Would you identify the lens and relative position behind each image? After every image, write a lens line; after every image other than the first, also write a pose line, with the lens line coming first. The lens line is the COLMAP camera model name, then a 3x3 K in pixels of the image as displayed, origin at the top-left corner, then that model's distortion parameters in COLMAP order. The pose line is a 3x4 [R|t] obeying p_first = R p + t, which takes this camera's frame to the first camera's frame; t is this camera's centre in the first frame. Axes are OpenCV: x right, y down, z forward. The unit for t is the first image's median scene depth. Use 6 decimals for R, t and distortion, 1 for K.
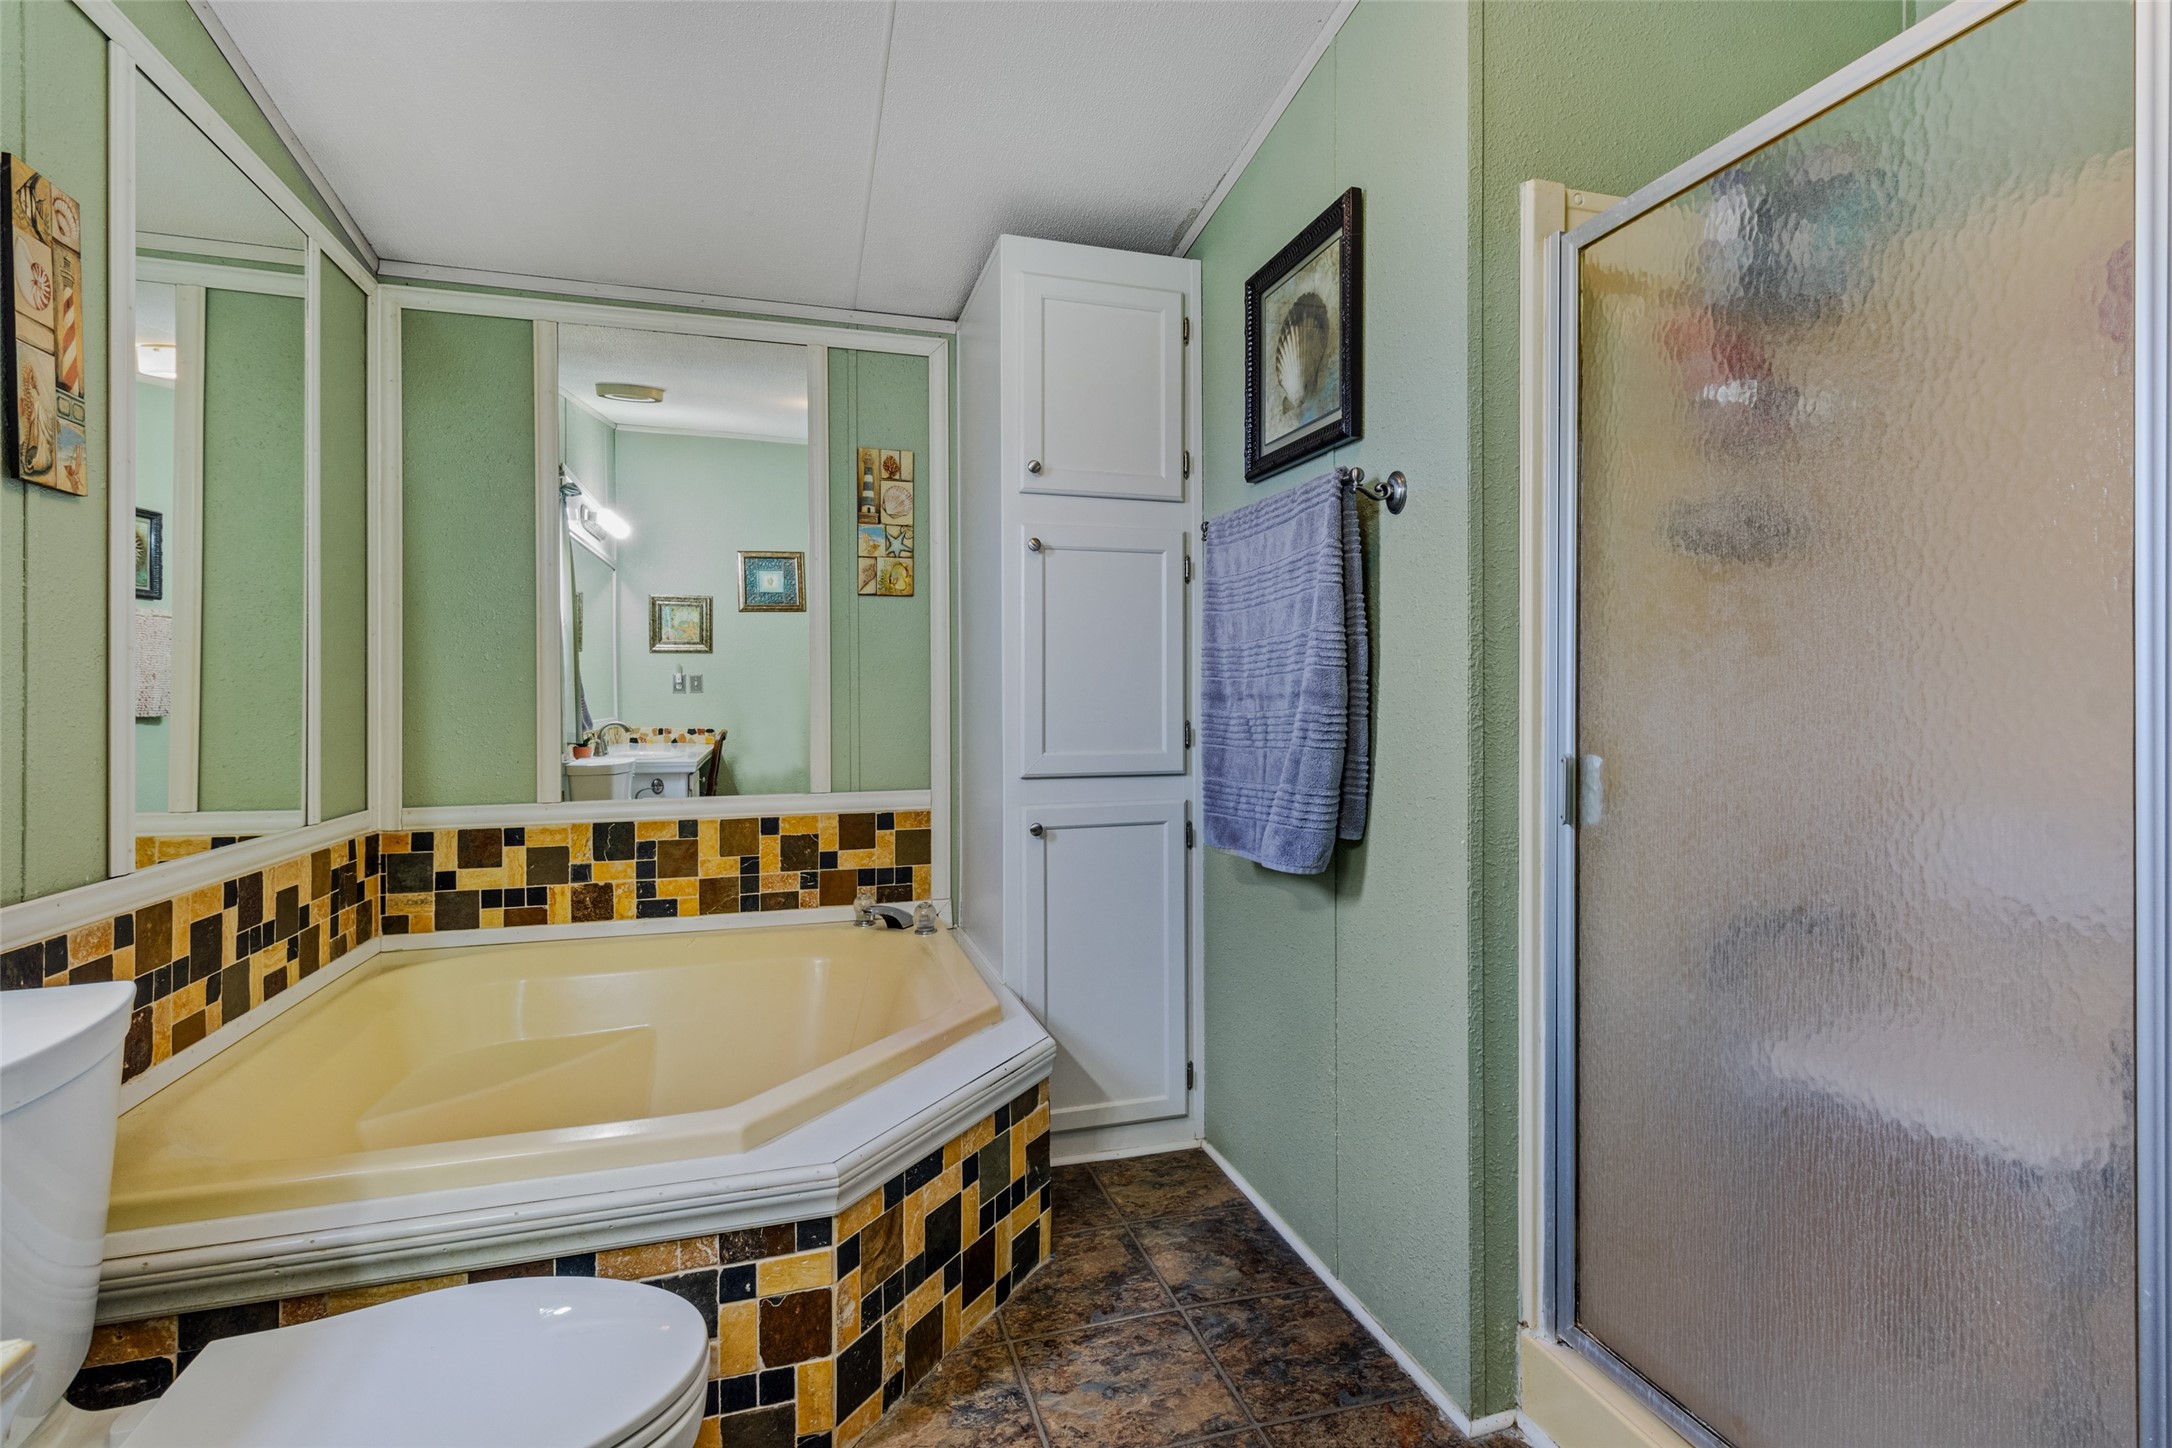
lens RADIAL K [[1041.1, 0, 1104.4], [0, 1041.1, 695.4], [0, 0, 1]] dist [0.007081, 0.001033]
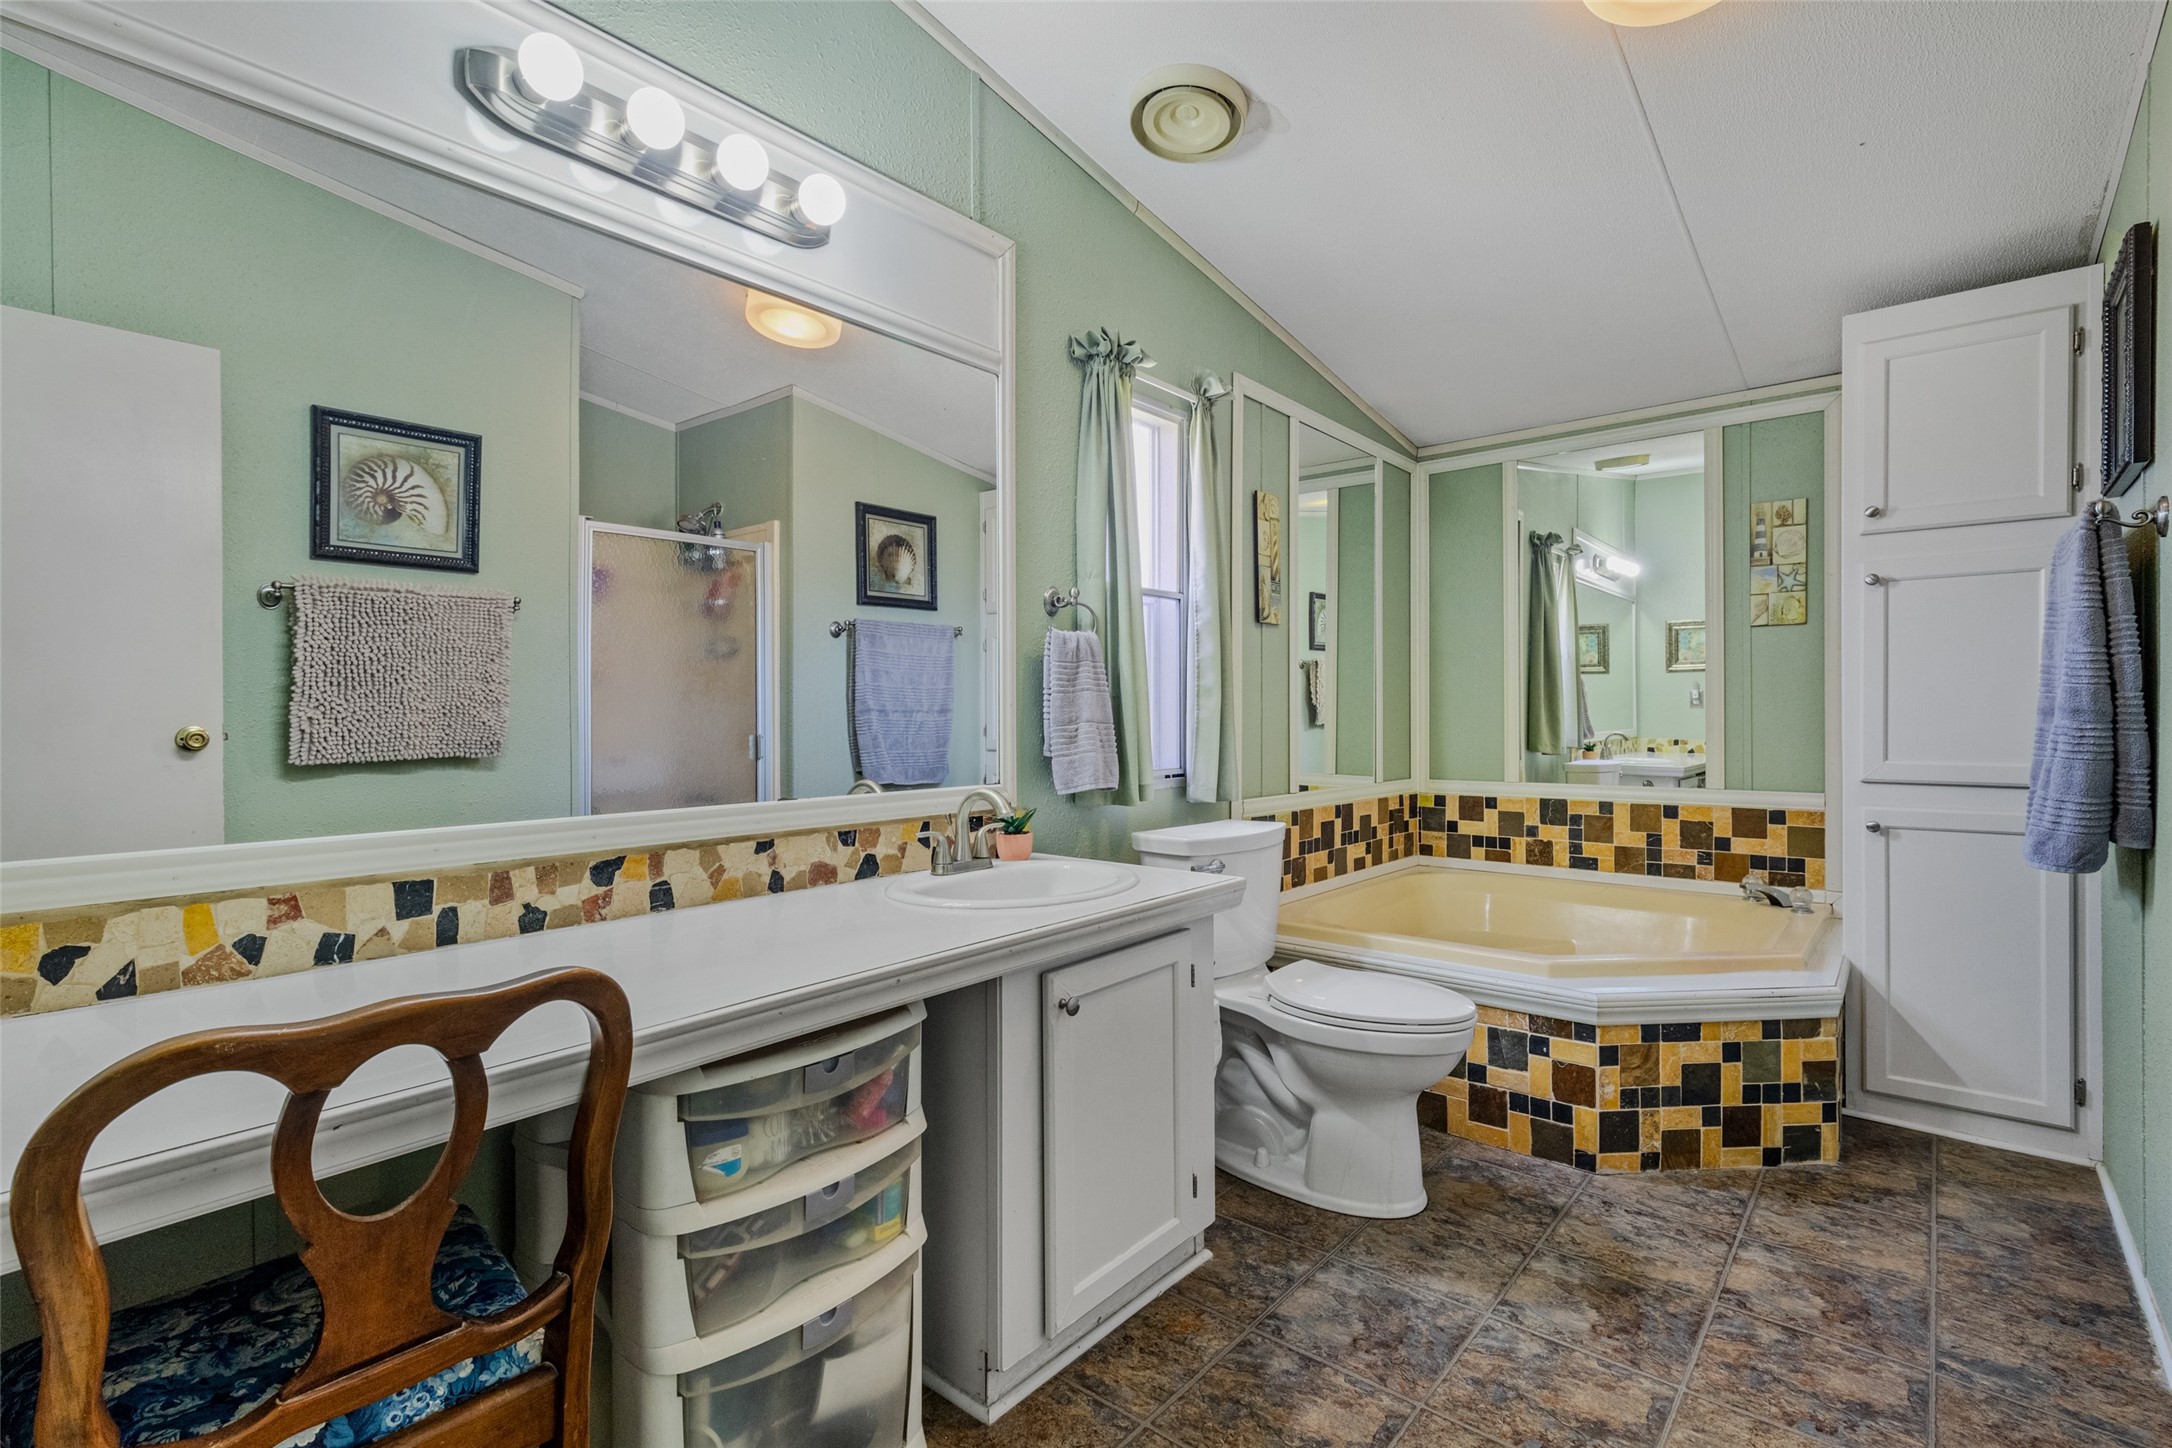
lens RADIAL K [[1041.1, 0, 1104.4], [0, 1041.1, 695.4], [0, 0, 1]] dist [0.007081, 0.001033]
pose [[0.556971, -0.013728, -0.830419, 0.407728], [0.002593, 0.999887, -0.014791, -0.001692], [0.830528, 0.006084, 0.556943, -0.339899]]
